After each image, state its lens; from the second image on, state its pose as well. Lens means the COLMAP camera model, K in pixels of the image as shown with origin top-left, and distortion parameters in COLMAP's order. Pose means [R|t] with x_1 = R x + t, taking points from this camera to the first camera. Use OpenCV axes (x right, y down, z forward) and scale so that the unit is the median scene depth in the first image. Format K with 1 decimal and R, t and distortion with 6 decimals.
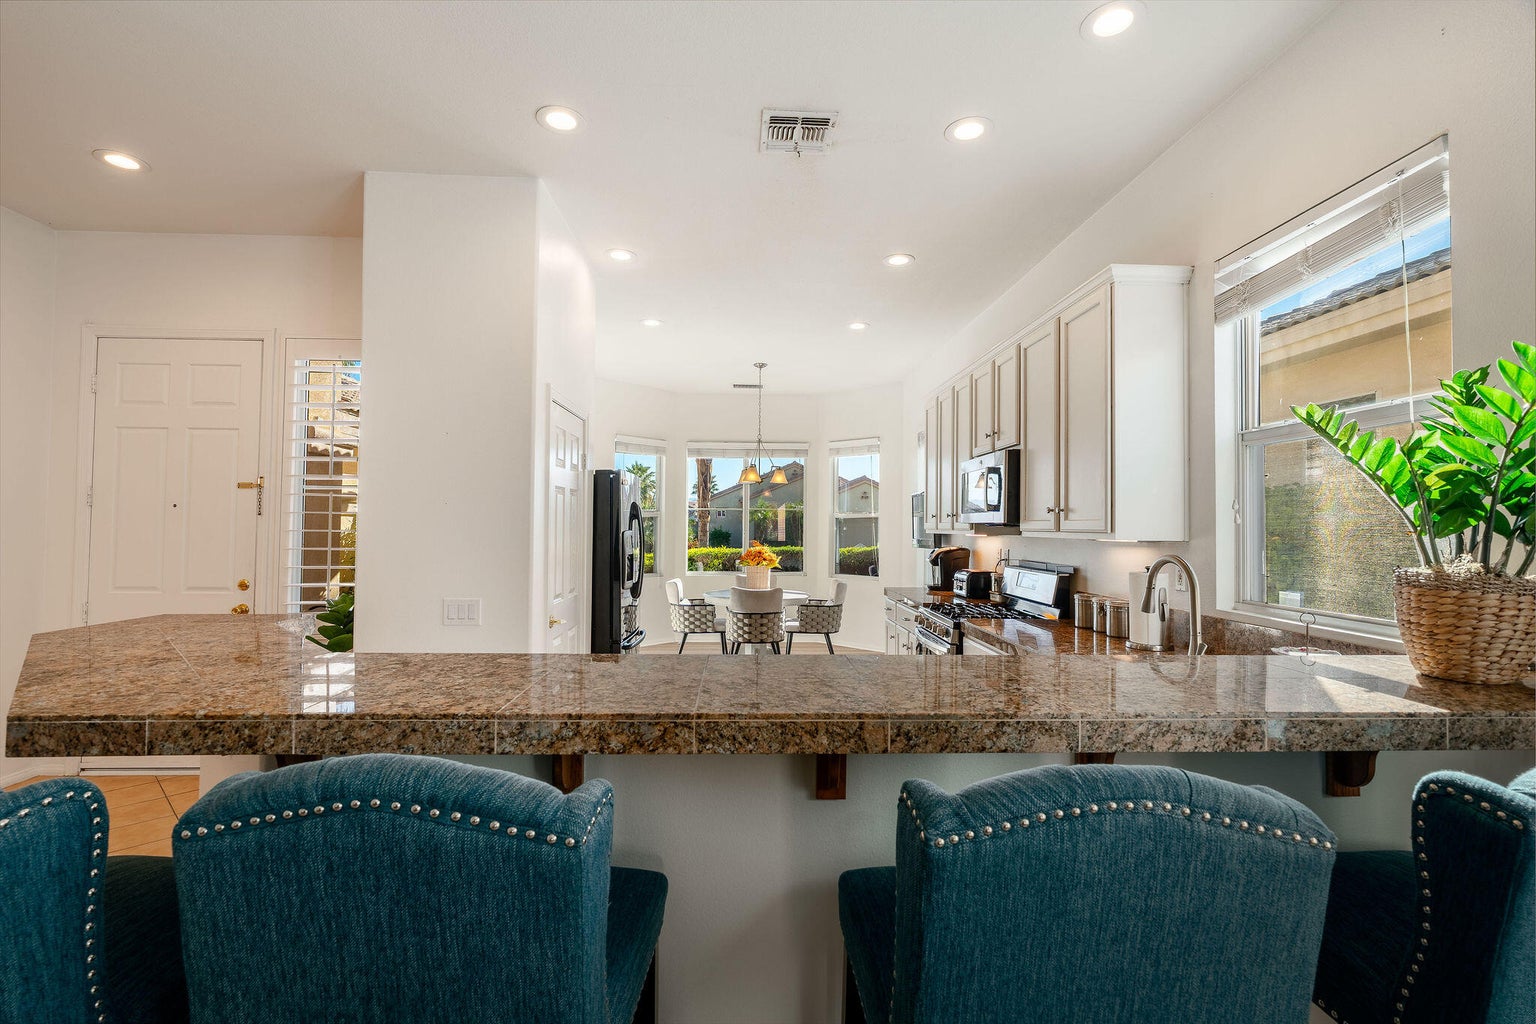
lens RADIAL K [[693.7, 0, 763.0], [0, 693.7, 509.1], [0, 0, 1]] dist [-0.005102, 0.000955]
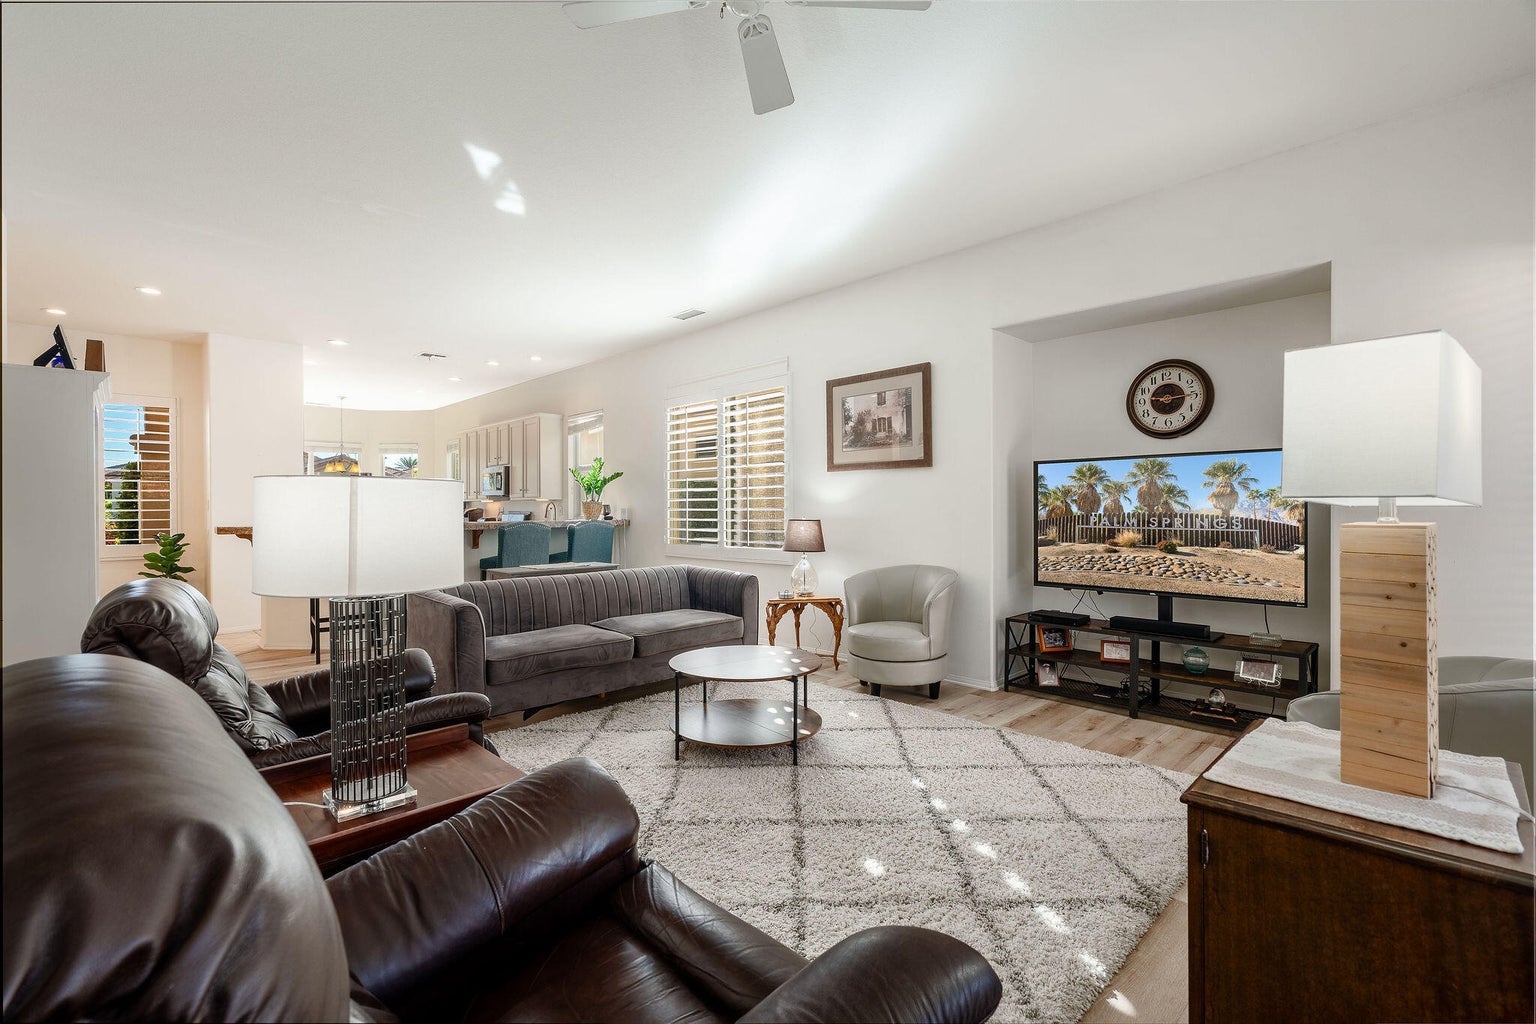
lens RADIAL K [[693.7, 0, 763.0], [0, 693.7, 509.1], [0, 0, 1]] dist [-0.005102, 0.000955]
pose [[0.747721, -0.019589, 0.663724, -0.391766], [-0.000781, 0.999538, 0.030380, -0.003398], [-0.664013, -0.023234, 0.747360, -0.954090]]
